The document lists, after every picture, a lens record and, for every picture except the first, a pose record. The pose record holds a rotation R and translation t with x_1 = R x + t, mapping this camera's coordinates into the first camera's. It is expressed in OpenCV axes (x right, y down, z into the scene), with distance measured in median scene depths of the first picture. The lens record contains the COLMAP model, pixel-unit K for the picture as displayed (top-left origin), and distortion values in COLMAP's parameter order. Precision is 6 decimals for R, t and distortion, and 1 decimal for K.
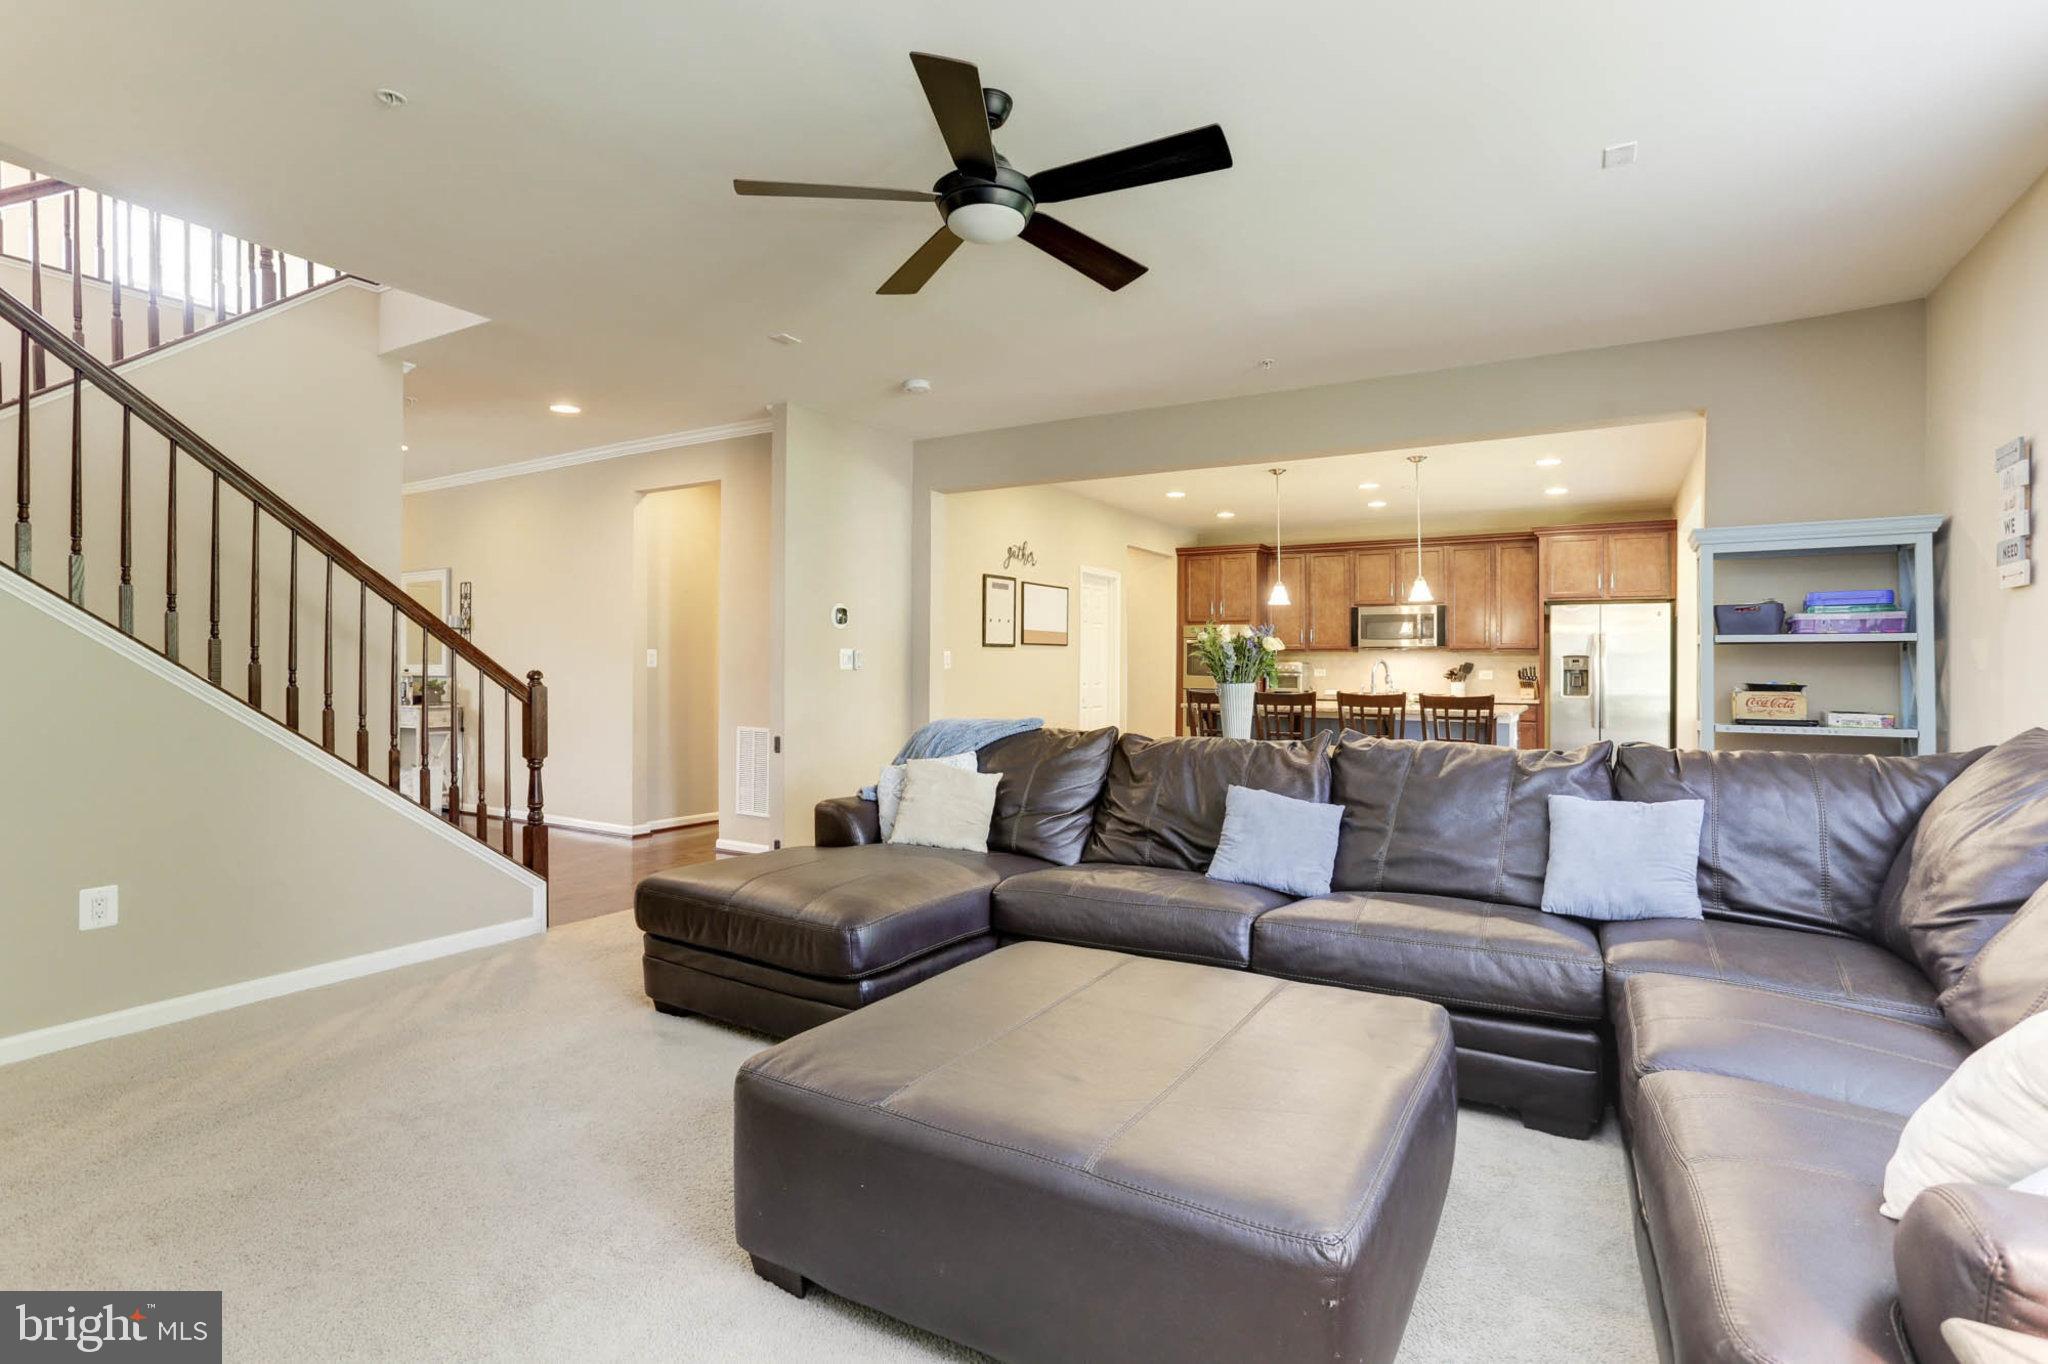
lens RADIAL K [[998.3, 0, 1050.2], [0, 998.3, 677.3], [0, 0, 1]] dist [0.000224, 0.000000]
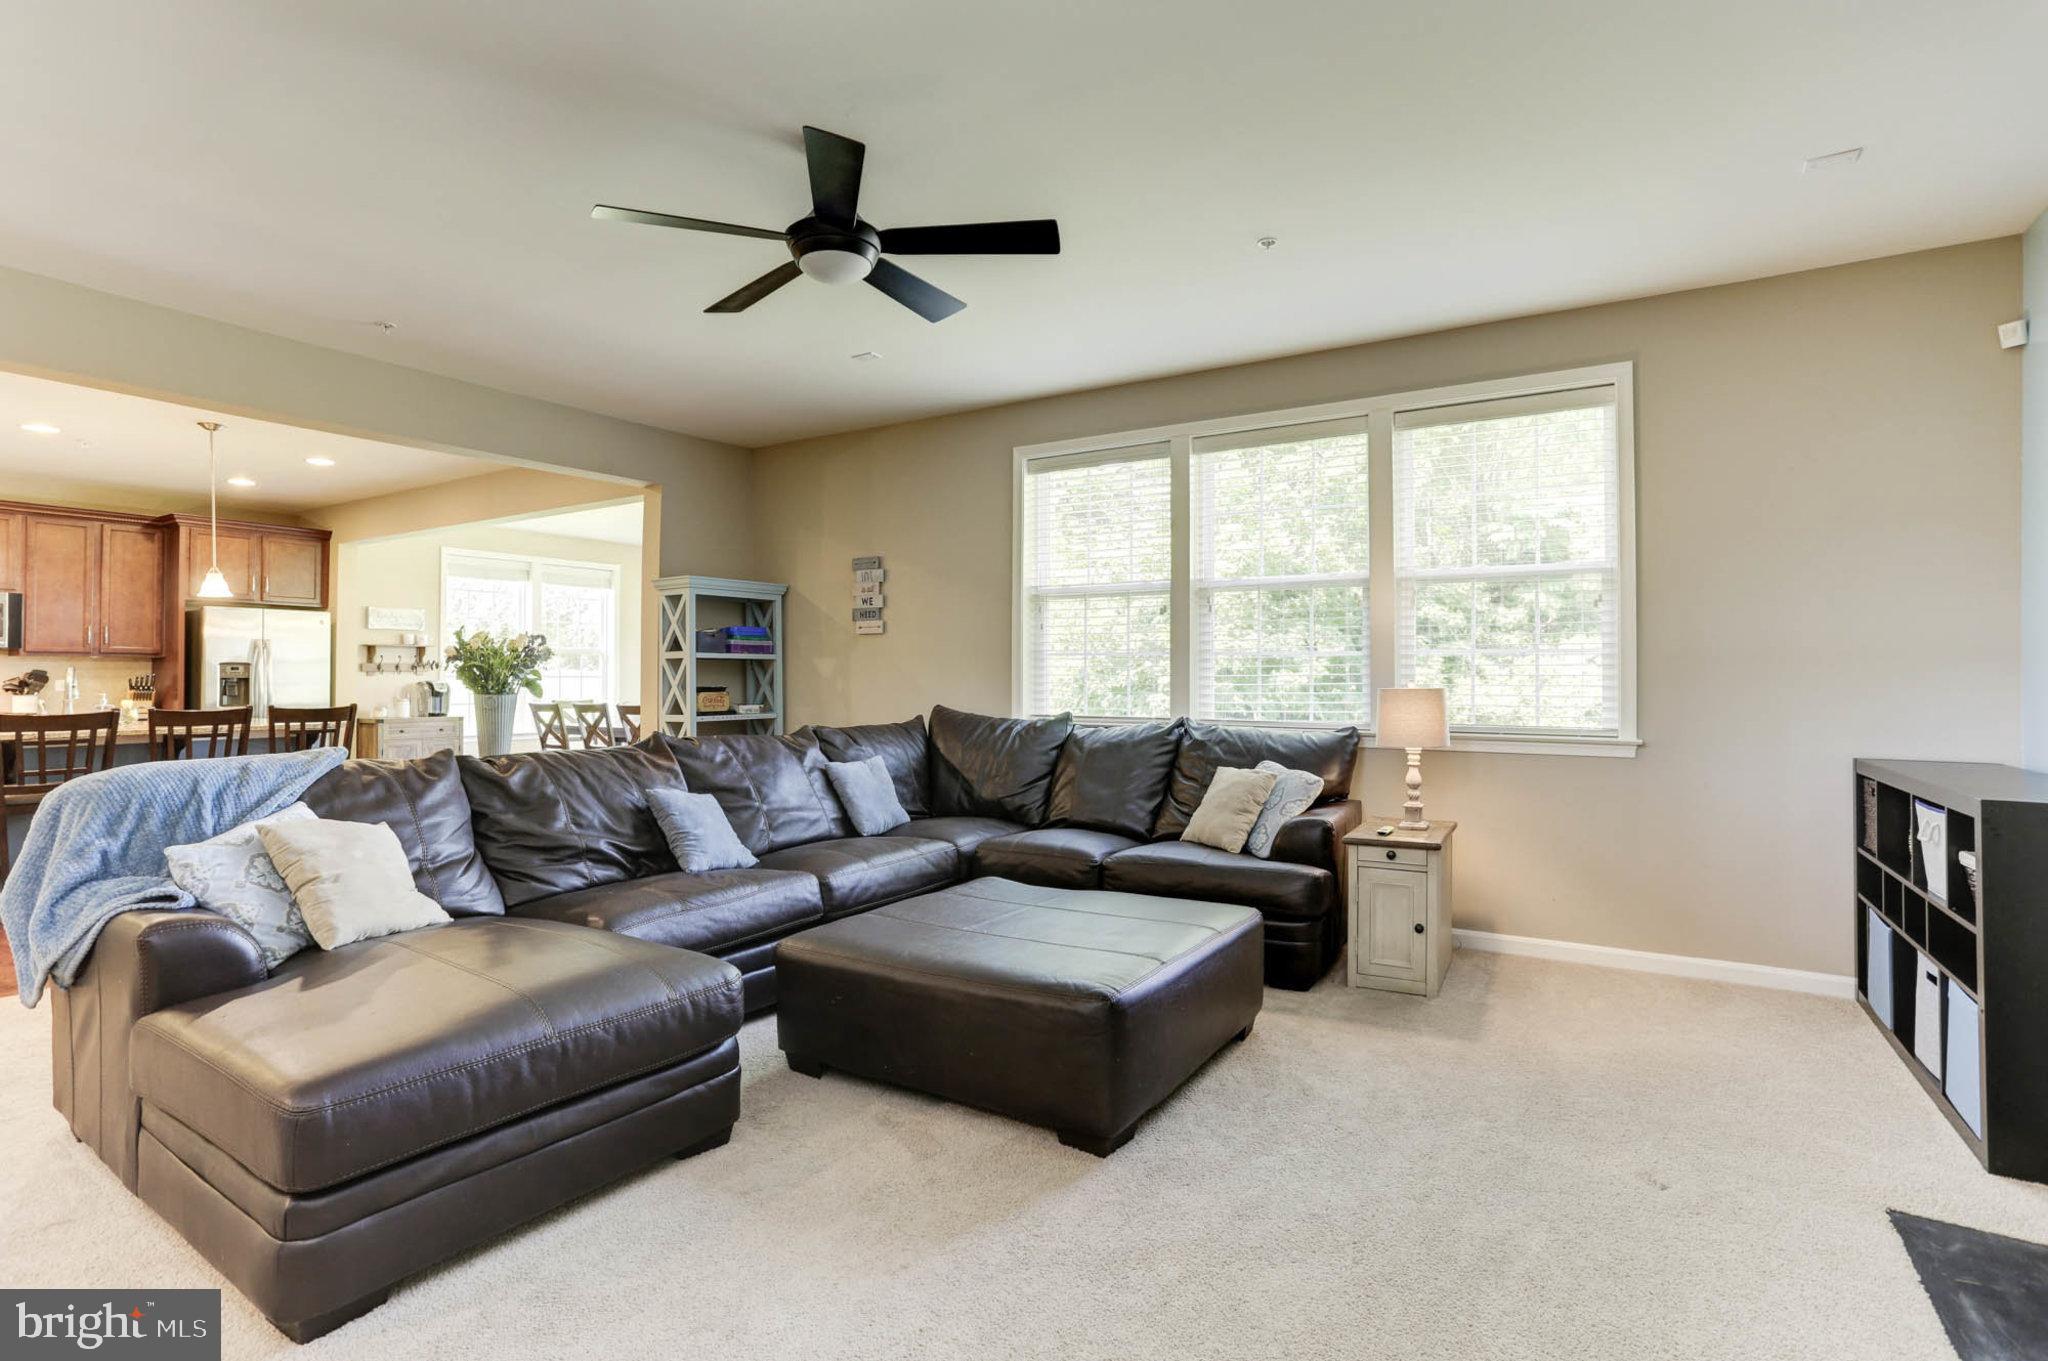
lens RADIAL K [[1008.5, 0, 1024.9], [0, 1008.5, 657.2], [0, 0, 1]] dist [-0.045221, 0.033207]
pose [[0.043756, 0.015374, 0.998924, -0.355953], [0.011447, 0.999808, -0.015889, -0.004065], [-0.998977, 0.012129, 0.043572, 0.234822]]
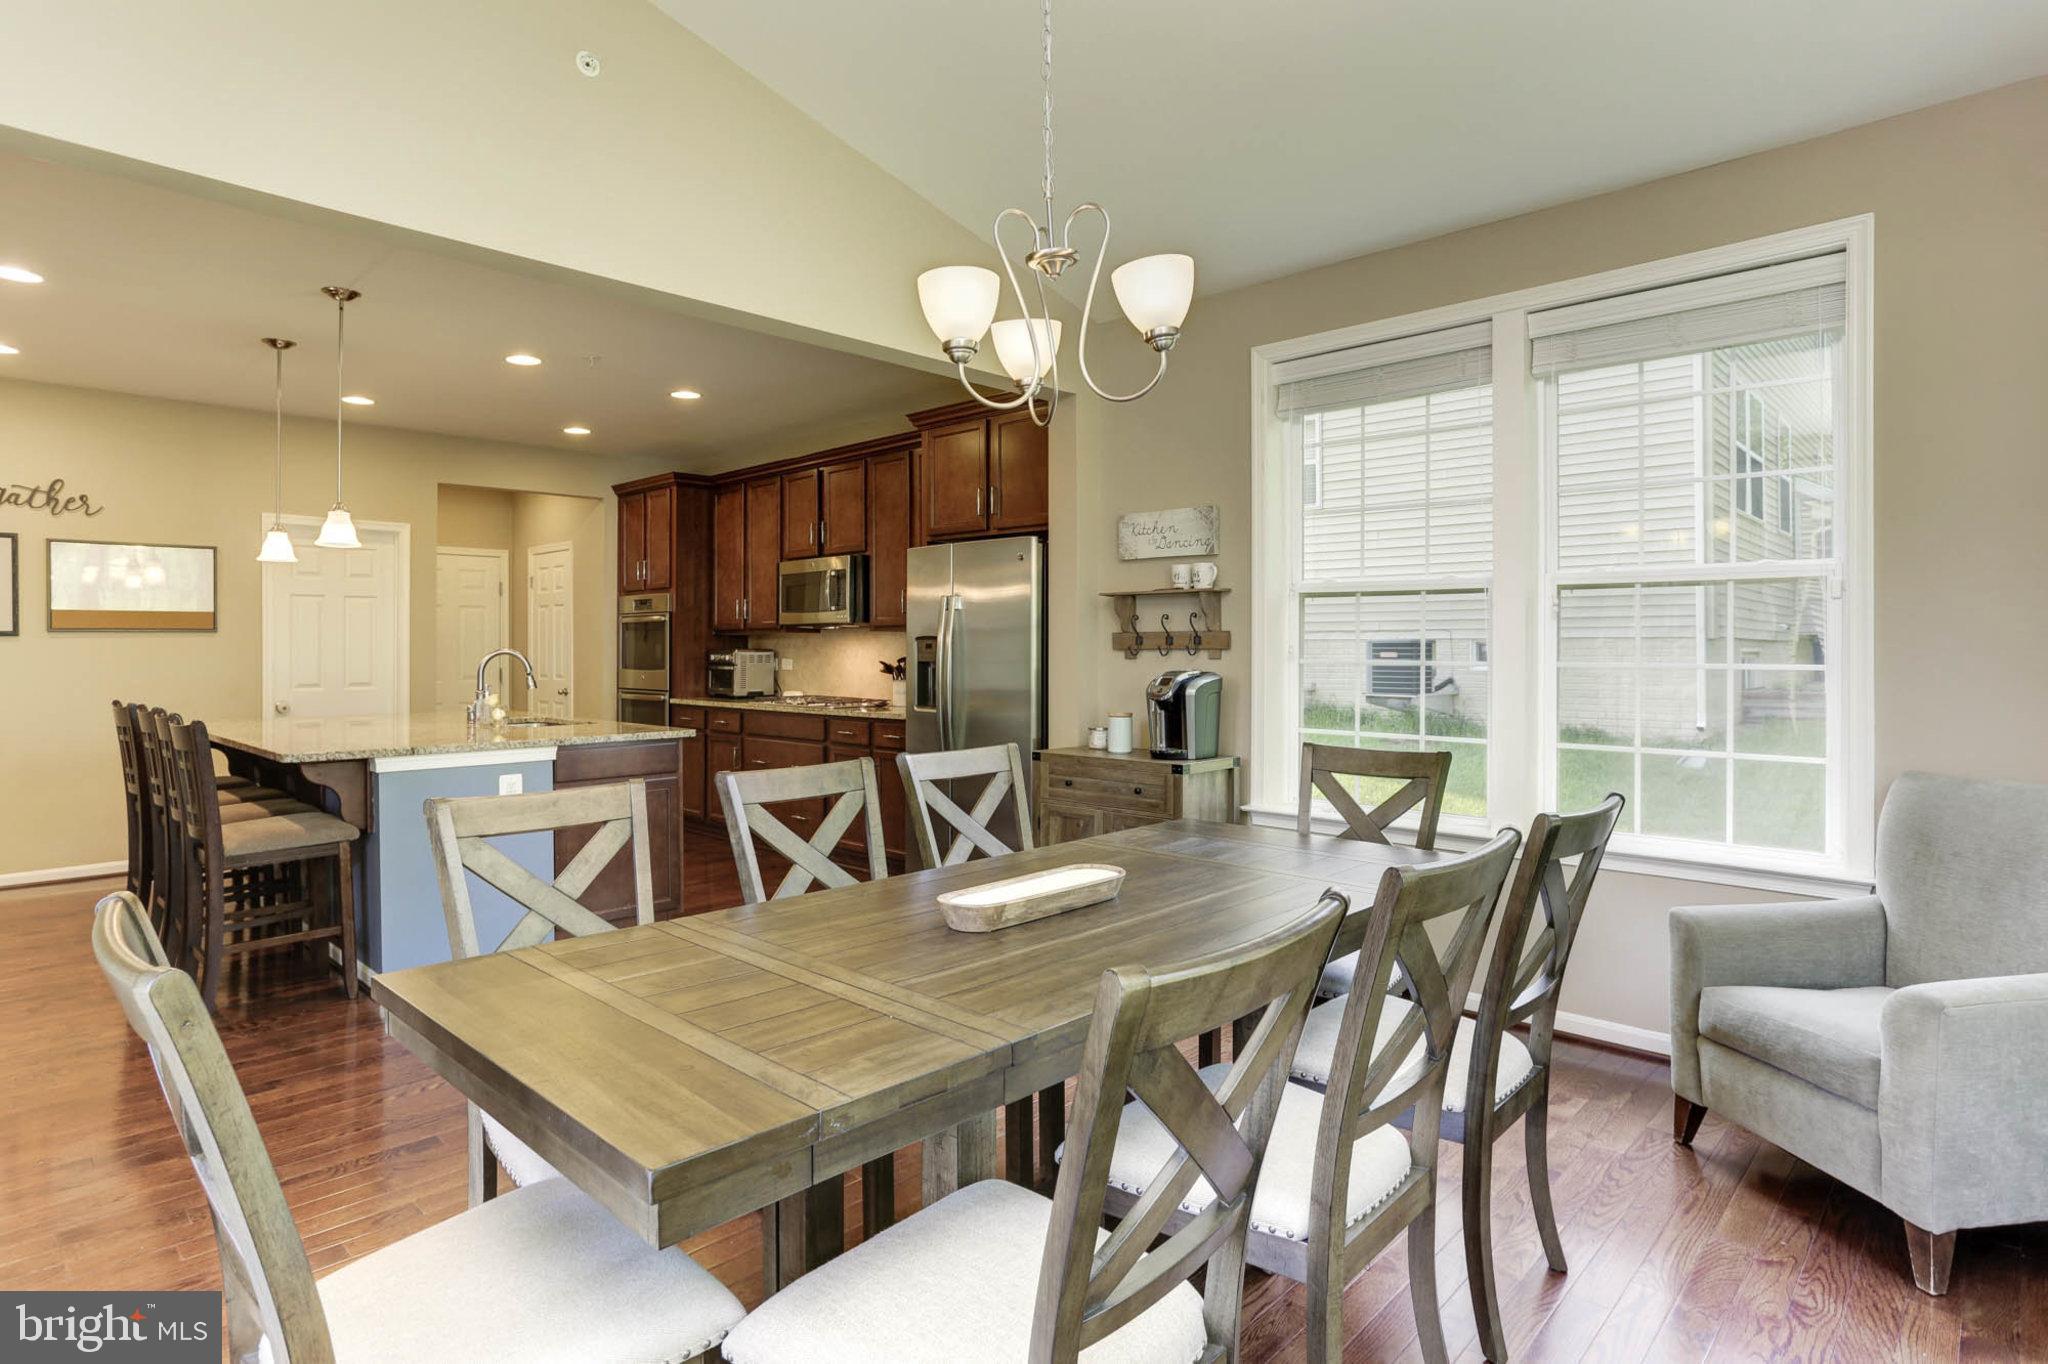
lens RADIAL K [[1056.3, 0, 1020.8], [0, 1056.3, 644.5], [0, 0, 1]] dist [-0.020087, -0.000241]
pose [[0.969777, -0.010542, -0.243766, 0.719313], [0.007442, 0.999879, -0.013633, -0.008418], [0.243880, 0.011407, 0.969738, 0.435085]]
